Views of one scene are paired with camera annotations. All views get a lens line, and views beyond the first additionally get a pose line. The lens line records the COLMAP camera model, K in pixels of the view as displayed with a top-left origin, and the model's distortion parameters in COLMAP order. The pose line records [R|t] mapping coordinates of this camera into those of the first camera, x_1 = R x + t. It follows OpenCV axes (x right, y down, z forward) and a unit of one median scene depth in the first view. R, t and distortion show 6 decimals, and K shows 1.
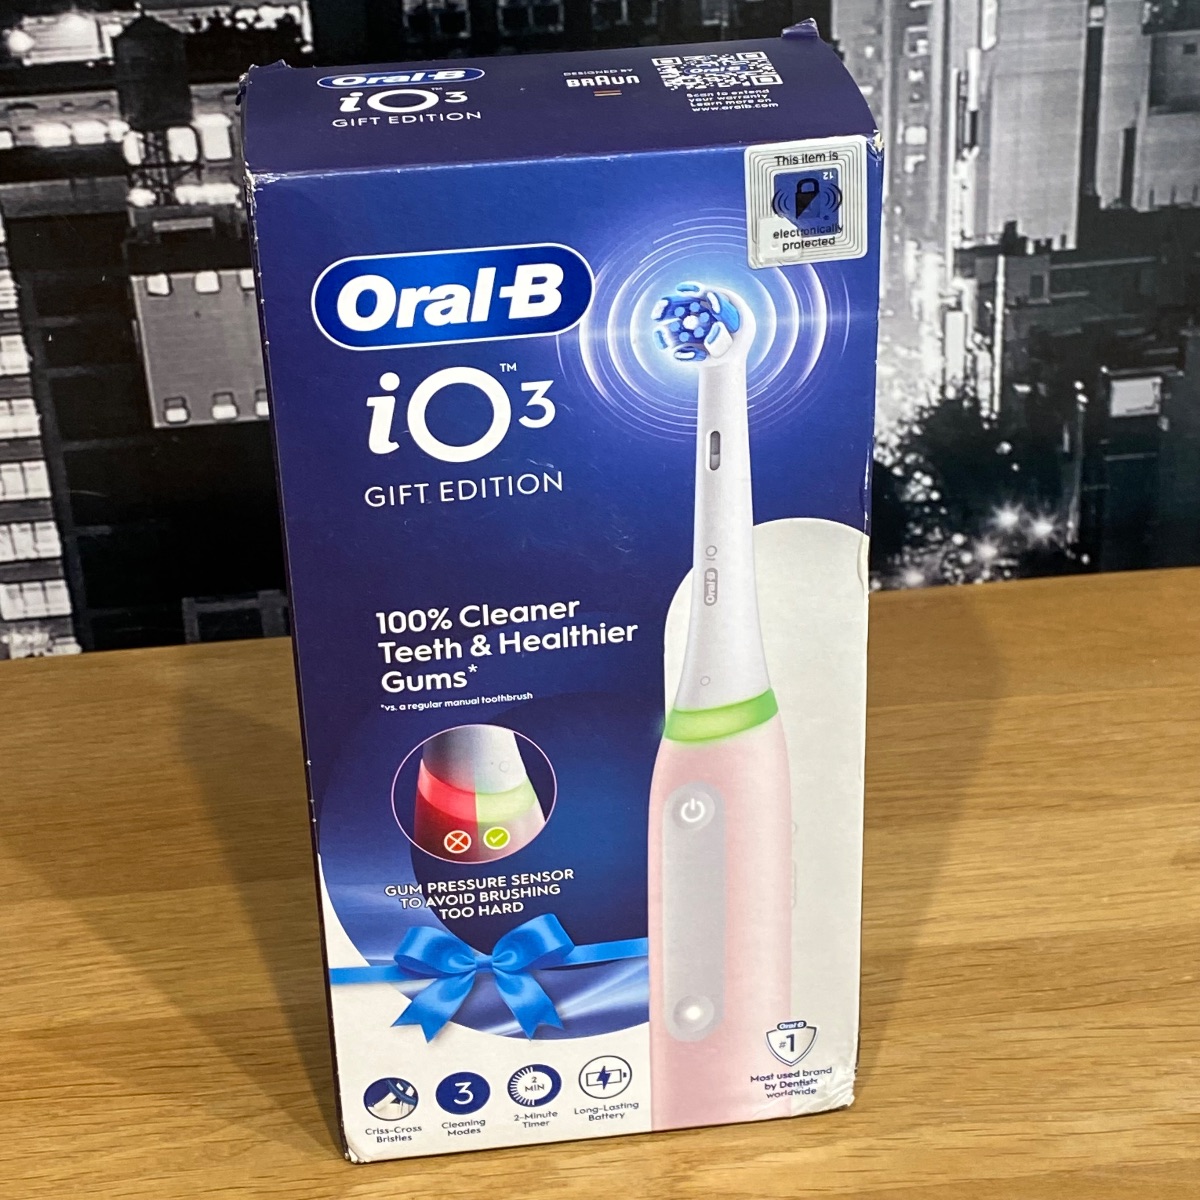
lens RADIAL K [[2394.0, 0, 576.5], [0, 2394.0, 563.4], [0, 0, 1]] dist [0.121860, 0.000000]
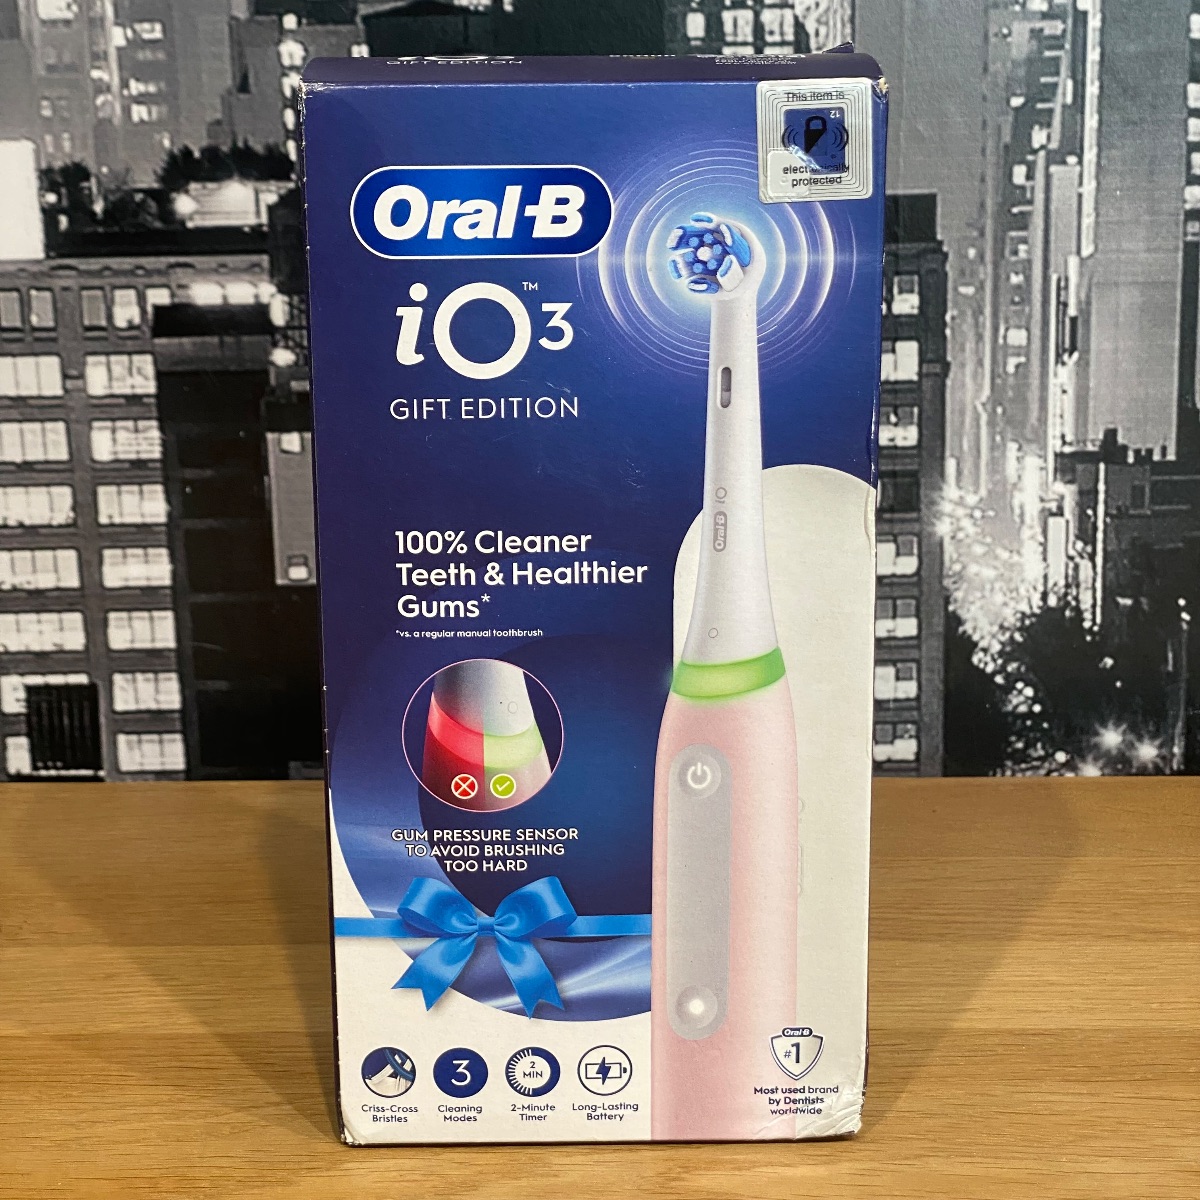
lens RADIAL K [[2394.0, 0, 591.7], [0, 2394.0, 583.9], [0, 0, 1]] dist [0.121860, 0.000000]
pose [[0.993508, 0.052024, -0.101170, 0.095702], [-0.073452, 0.972446, -0.221254, 0.236980], [0.086872, 0.227249, 0.969954, -0.003504]]
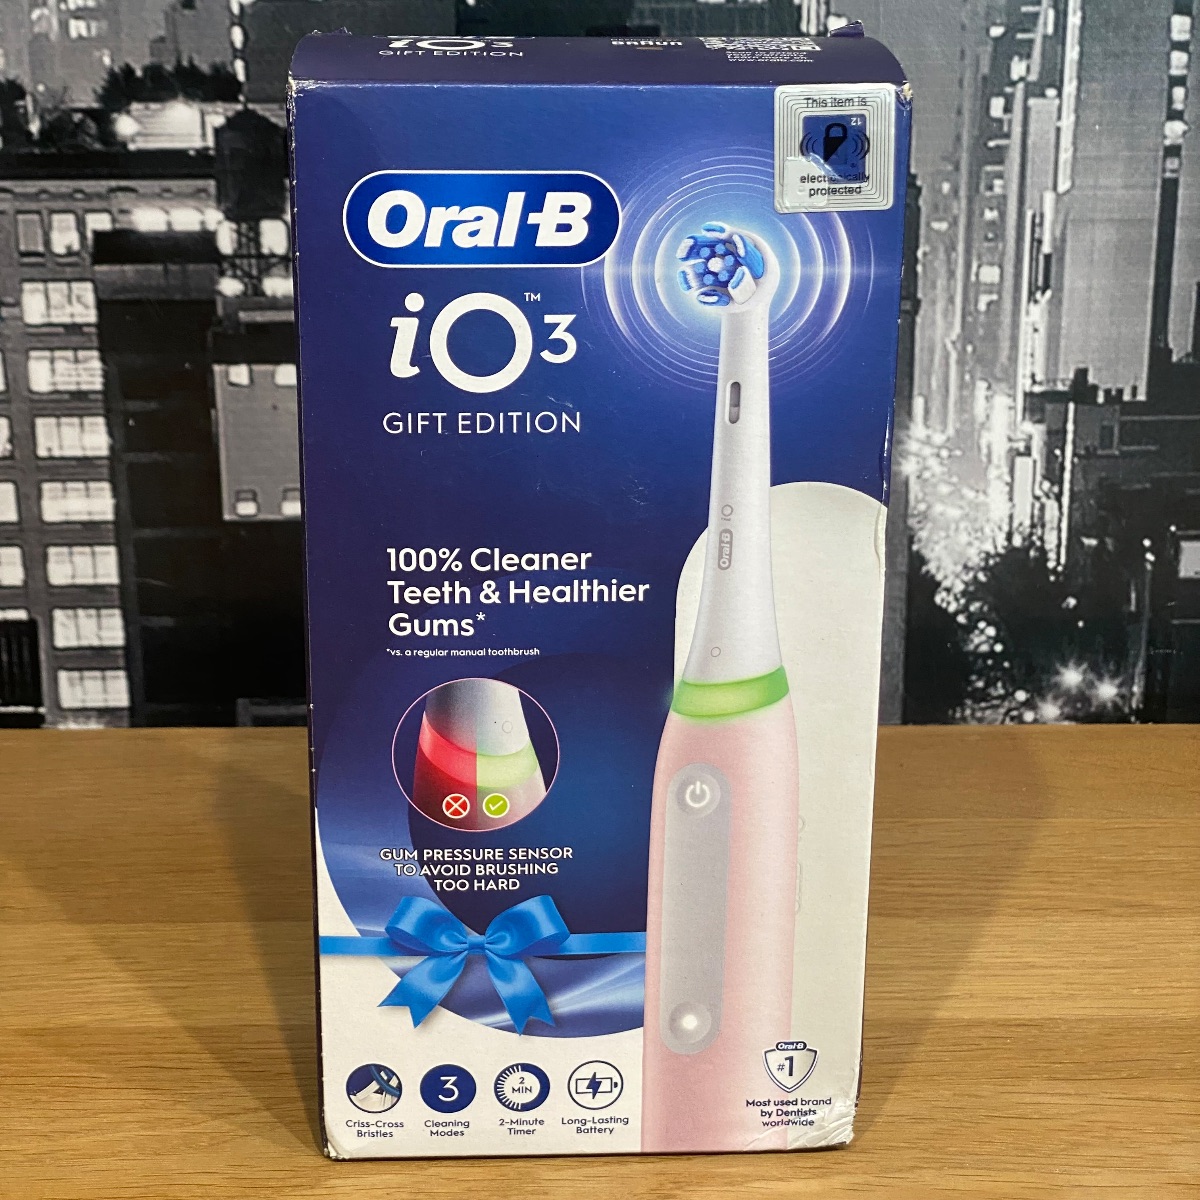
lens RADIAL K [[2394.0, 0, 596.9], [0, 2394.0, 588.7], [0, 0, 1]] dist [0.121860, 0.000000]
pose [[0.996780, 0.062972, -0.049631, 0.047858], [-0.069588, 0.986926, -0.145375, 0.156230], [0.039828, 0.148361, 0.988131, 0.013651]]
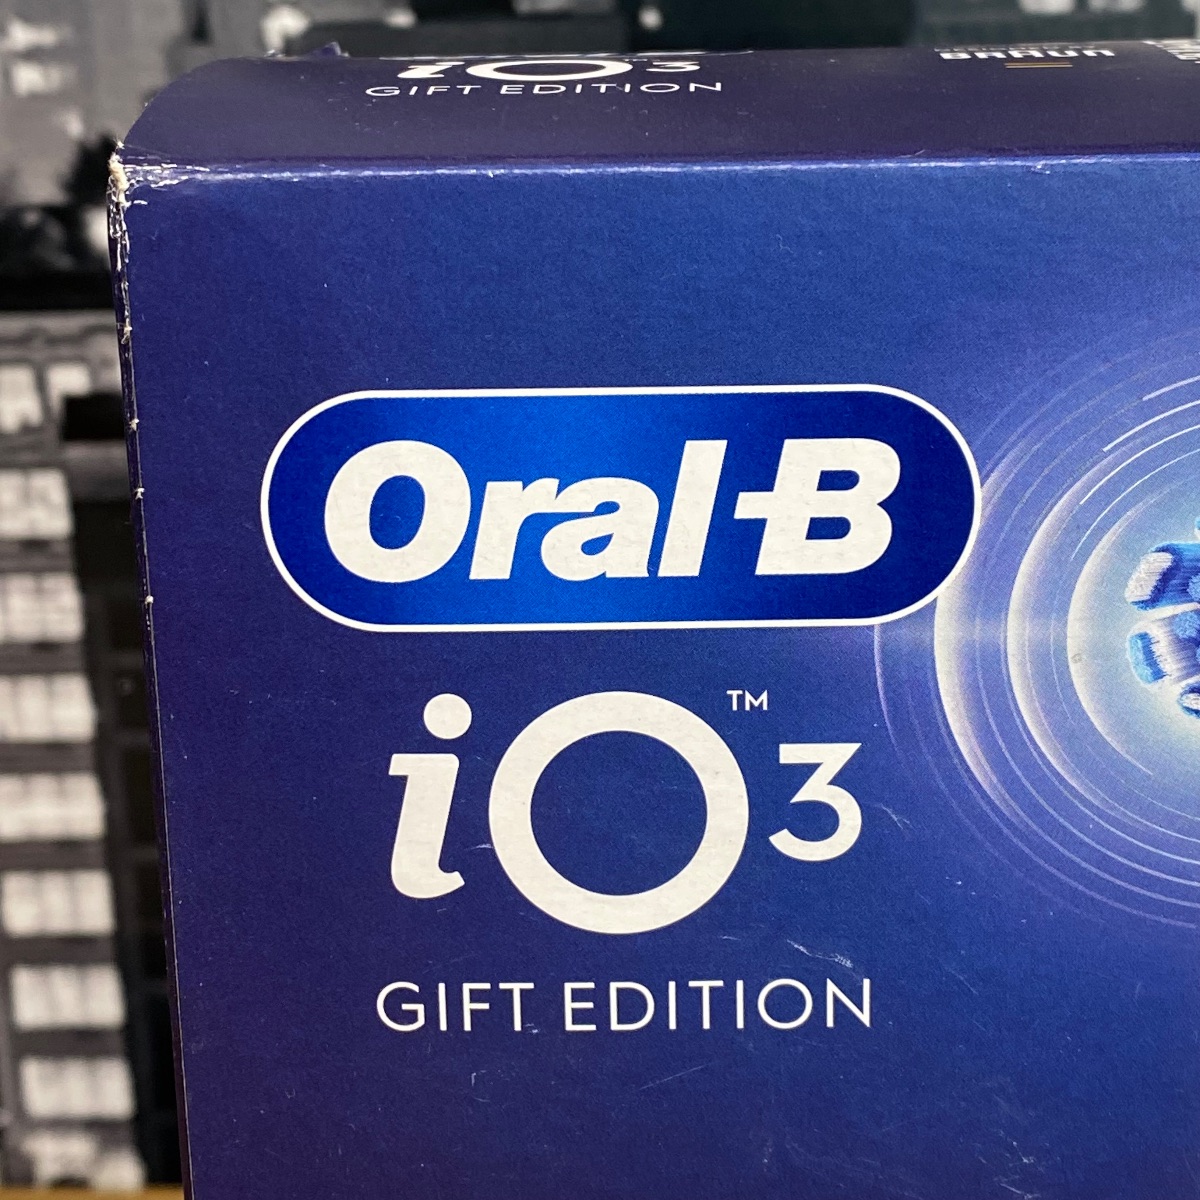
lens RADIAL K [[2446.7, 0, 621.9], [0, 2446.7, 530.0], [0, 0, 1]] dist [0.182866, 0.000000]
pose [[0.989439, 0.054409, -0.134351, 0.003099], [-0.079585, 0.978590, -0.189808, -0.026118], [0.121147, 0.198495, 0.972586, 0.504210]]
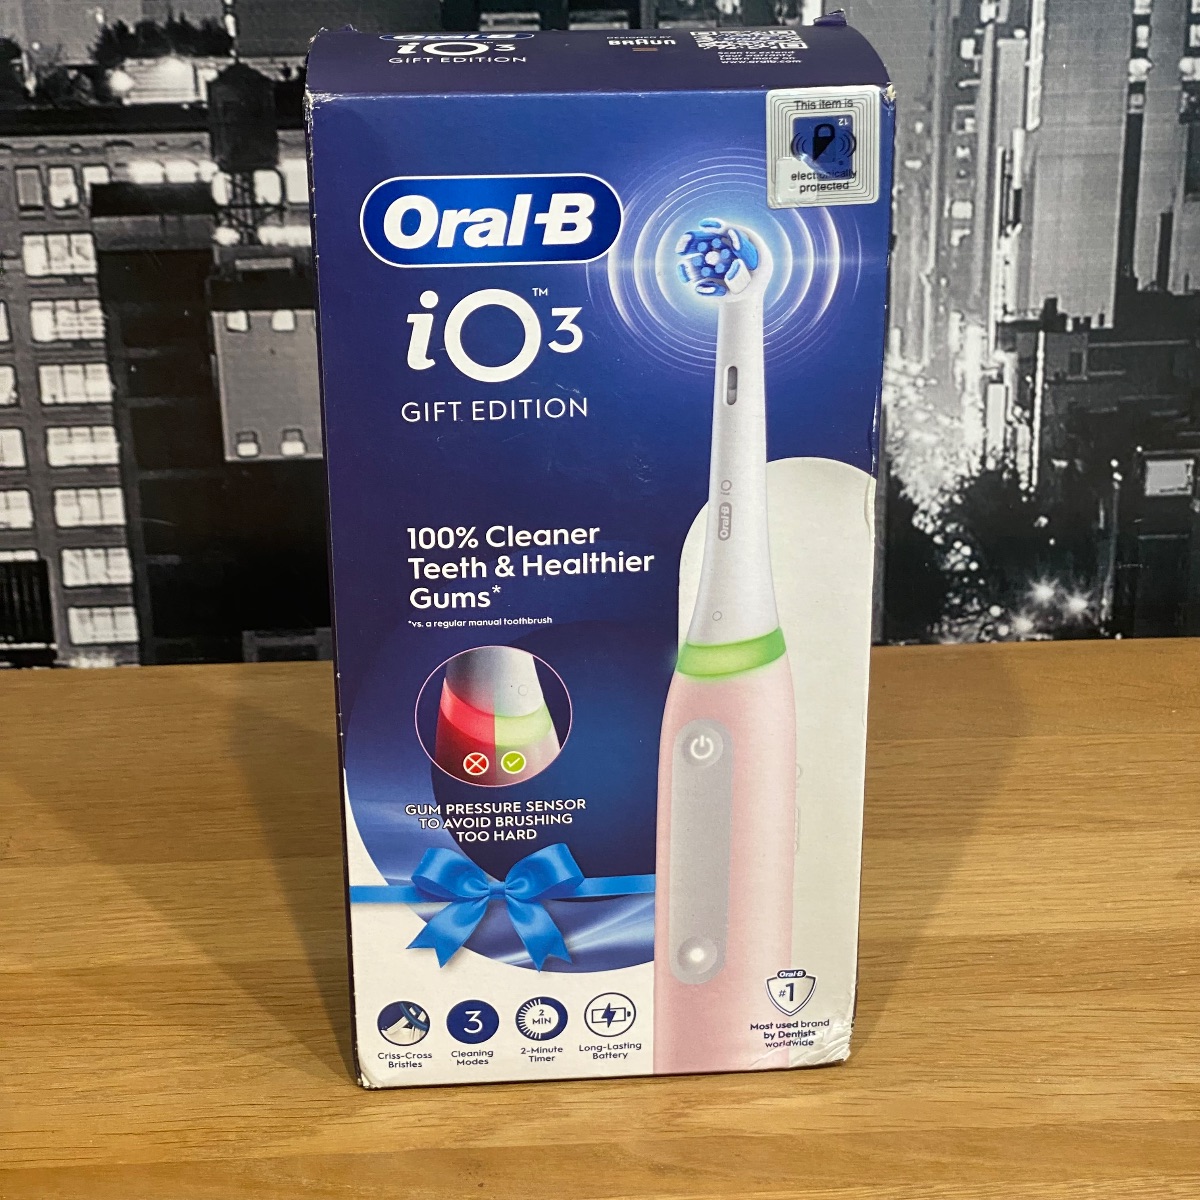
lens RADIAL K [[2394.0, 0, 613.1], [0, 2394.0, 593.3], [0, 0, 1]] dist [0.121860, 0.000000]
pose [[0.998729, 0.043711, -0.025091, 0.031157], [-0.045752, 0.995109, -0.087549, 0.122276], [0.021142, 0.088586, 0.995844, -0.049367]]
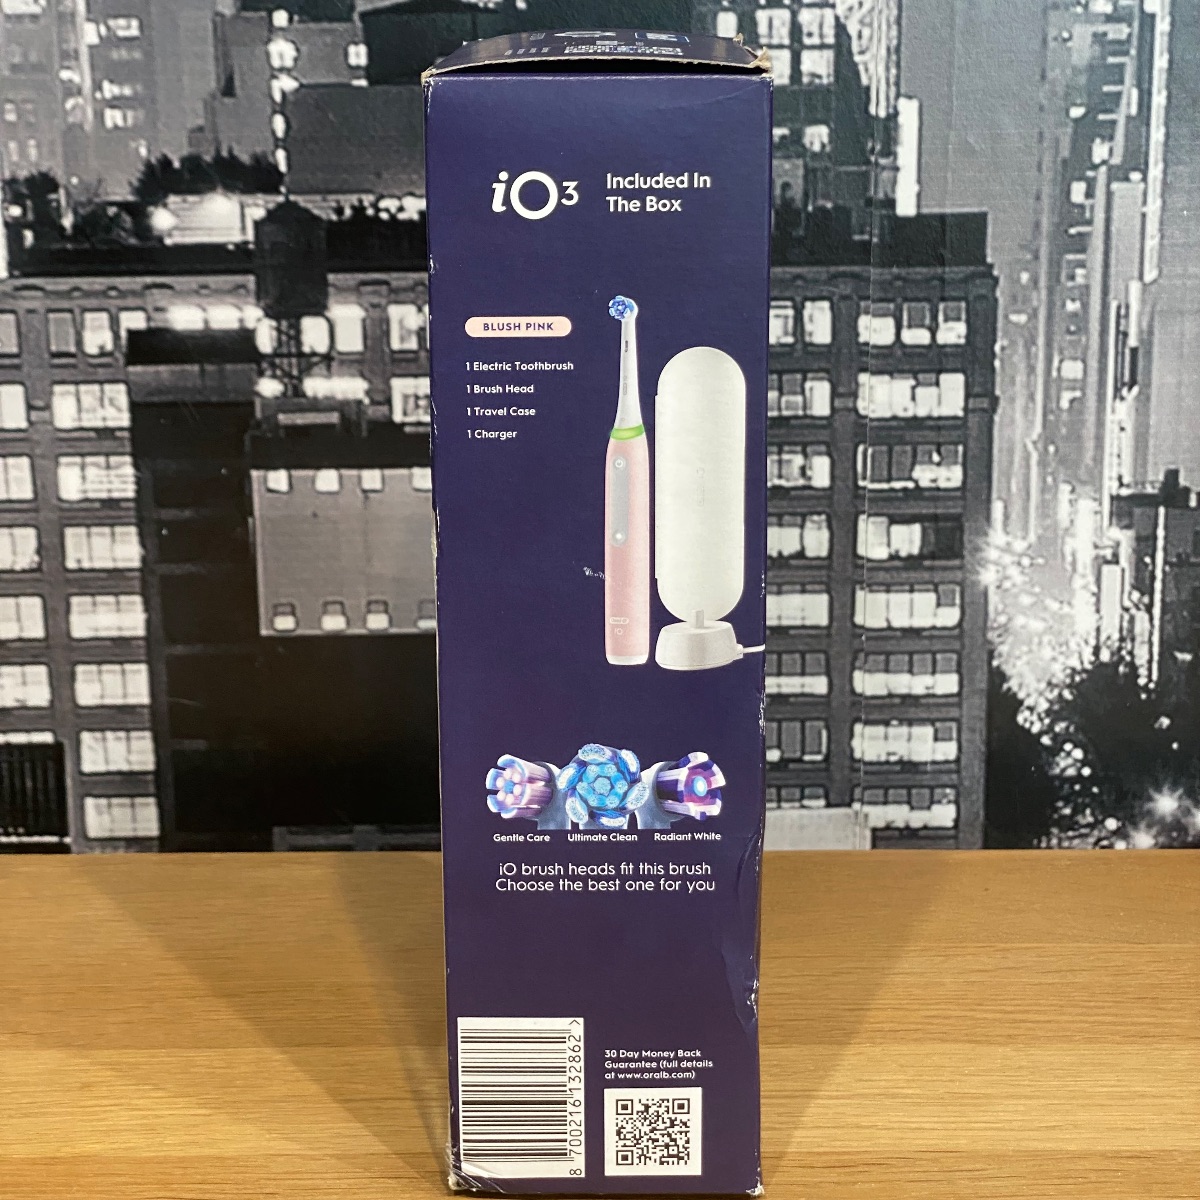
lens RADIAL K [[2394.0, 0, 582.3], [0, 2394.0, 619.6], [0, 0, 1]] dist [0.121860, 0.000000]
pose [[0.995250, 0.055813, -0.079760, 0.040354], [-0.071841, 0.973999, -0.214862, 0.193109], [0.065694, 0.219571, 0.973382, 0.107165]]
